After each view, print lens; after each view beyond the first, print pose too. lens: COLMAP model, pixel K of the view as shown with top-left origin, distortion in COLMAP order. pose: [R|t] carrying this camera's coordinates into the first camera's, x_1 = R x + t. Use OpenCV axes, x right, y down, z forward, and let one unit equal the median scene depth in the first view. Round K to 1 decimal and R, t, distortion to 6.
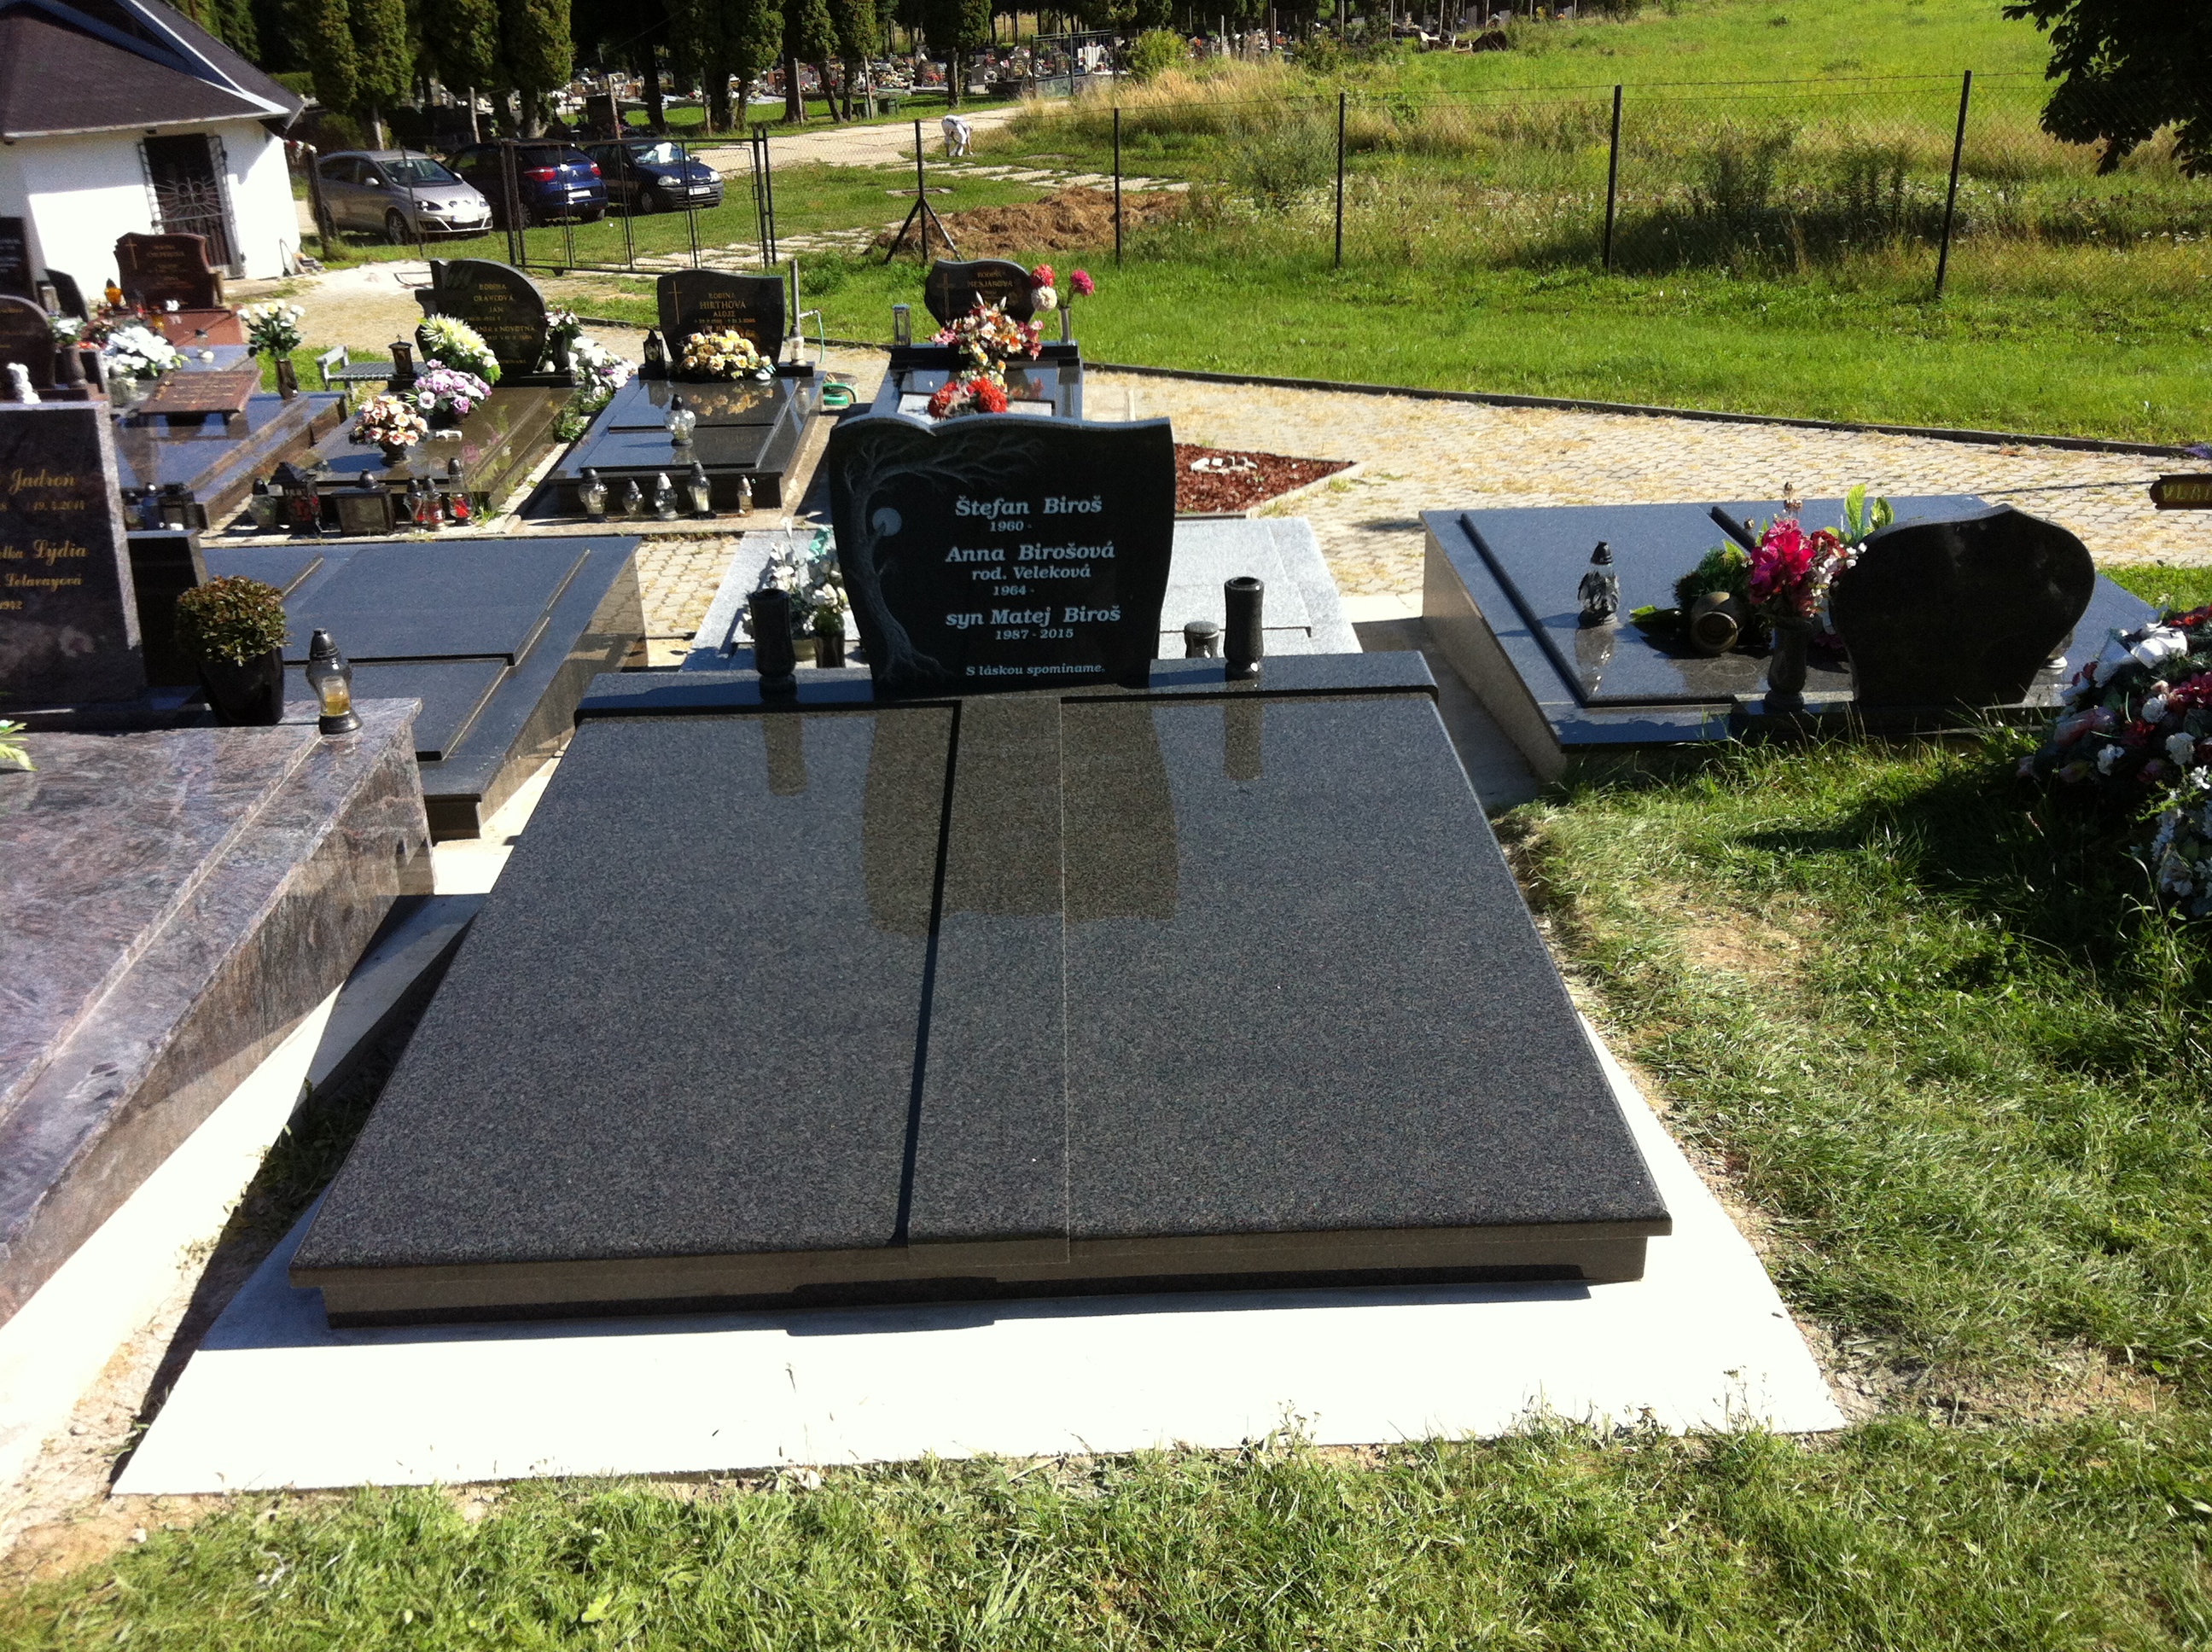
lens RADIAL K [[2108.6, 0, 1103.2], [0, 2108.6, 819.8], [0, 0, 1]] dist [-0.014151, 0.000000]
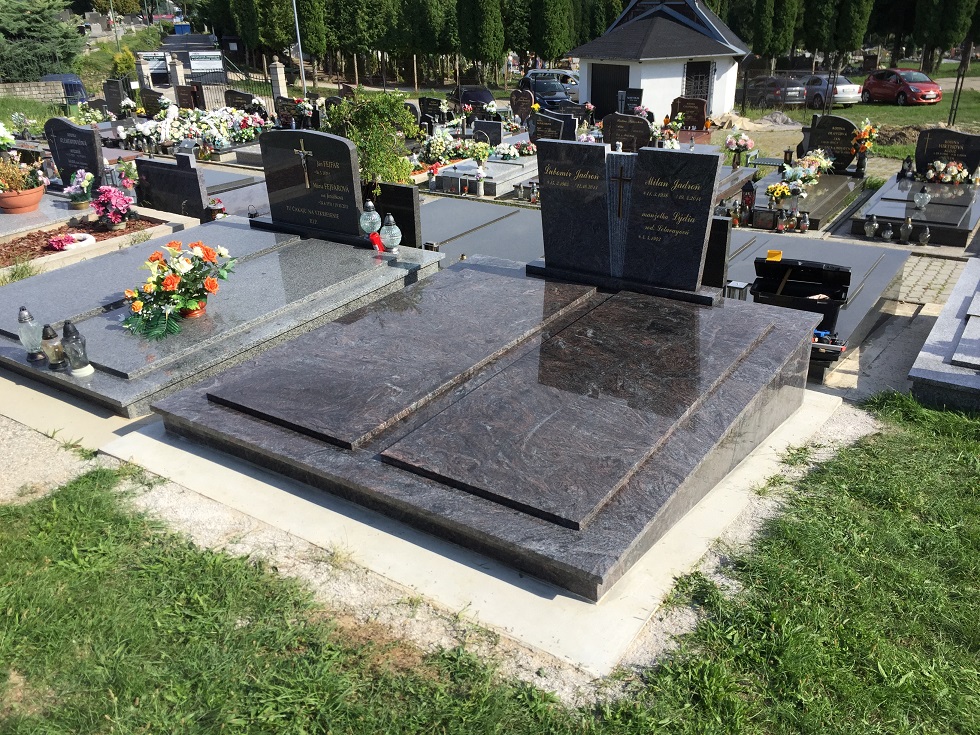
lens RADIAL K [[827.5, 0, 489.8], [0, 827.5, 369.8], [0, 0, 1]] dist [-0.007334, -0.004537]
pose [[0.820089, 0.242679, -0.518229, -0.084665], [-0.226749, 0.969301, 0.095082, -0.004412], [0.525395, 0.039532, 0.849940, 0.073761]]
